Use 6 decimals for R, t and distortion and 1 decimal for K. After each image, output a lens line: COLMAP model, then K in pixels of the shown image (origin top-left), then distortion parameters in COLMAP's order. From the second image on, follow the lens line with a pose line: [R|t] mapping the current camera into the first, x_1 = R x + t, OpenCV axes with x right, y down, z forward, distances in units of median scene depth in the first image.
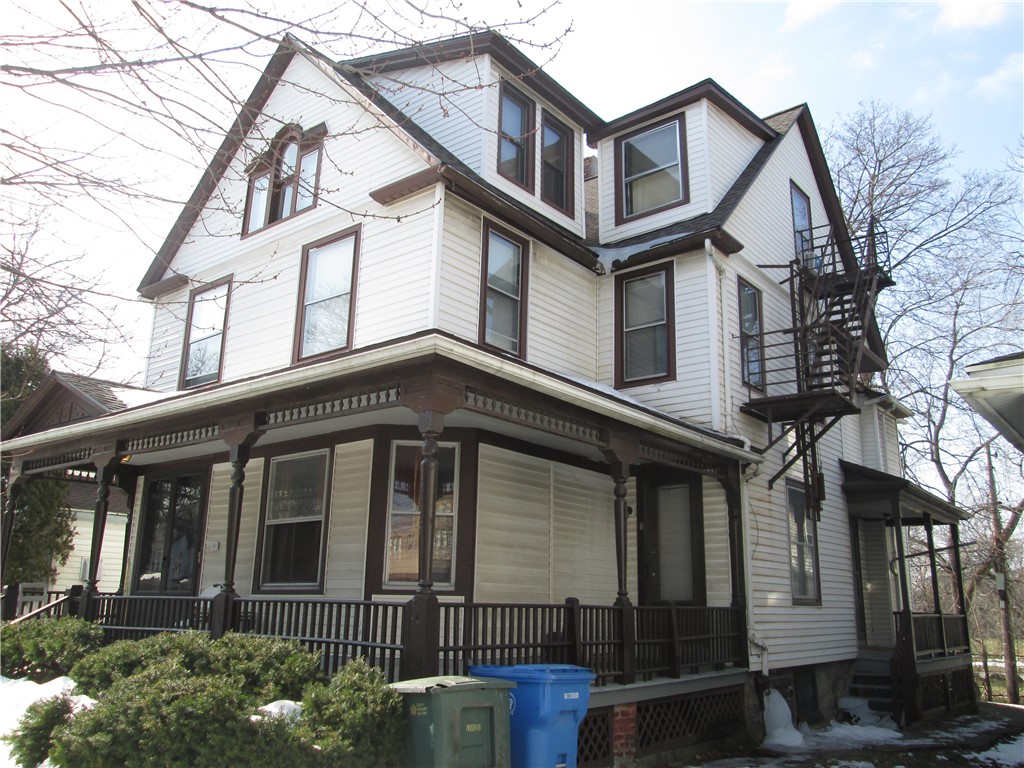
lens RADIAL K [[841.6, 0, 512.0], [0, 841.6, 384.0], [0, 0, 1]] dist [-0.020822, -0.003720]
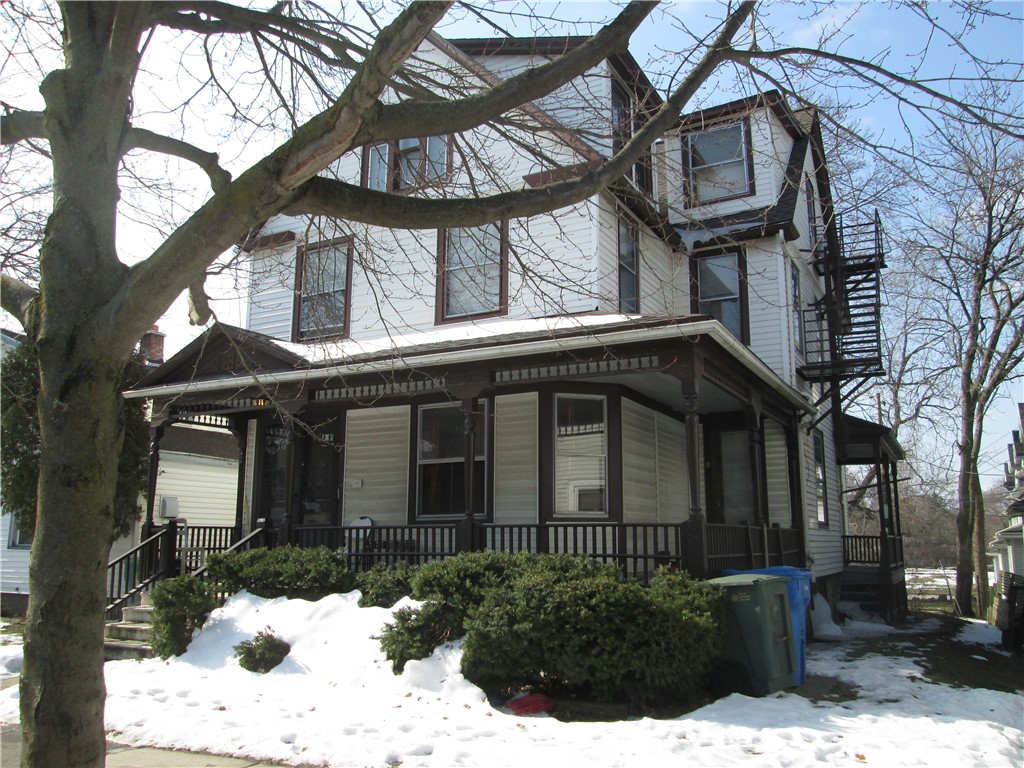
lens RADIAL K [[836.8, 0, 512.0], [0, 836.8, 384.0], [0, 0, 1]] dist [-0.008078, 0.001090]
pose [[0.983709, 0.016452, 0.179014, -0.366964], [-0.029259, 0.997178, 0.069140, -0.023175], [-0.177372, -0.073251, 0.981414, -0.129204]]
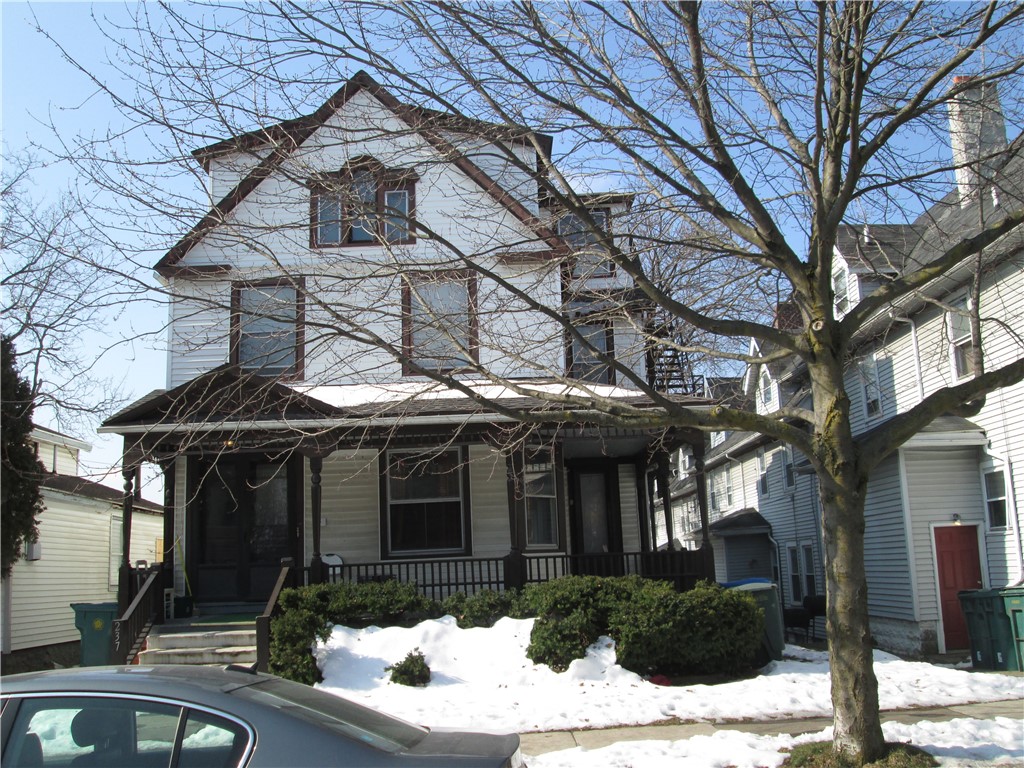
lens RADIAL K [[975.9, 0, 512.0], [0, 975.9, 384.0], [0, 0, 1]] dist [-0.070839, -0.003834]
pose [[0.768346, 0.070240, 0.636169, -1.054645], [-0.109274, 0.993763, 0.022256, -0.057771], [-0.630638, -0.086617, 0.771228, -0.194001]]
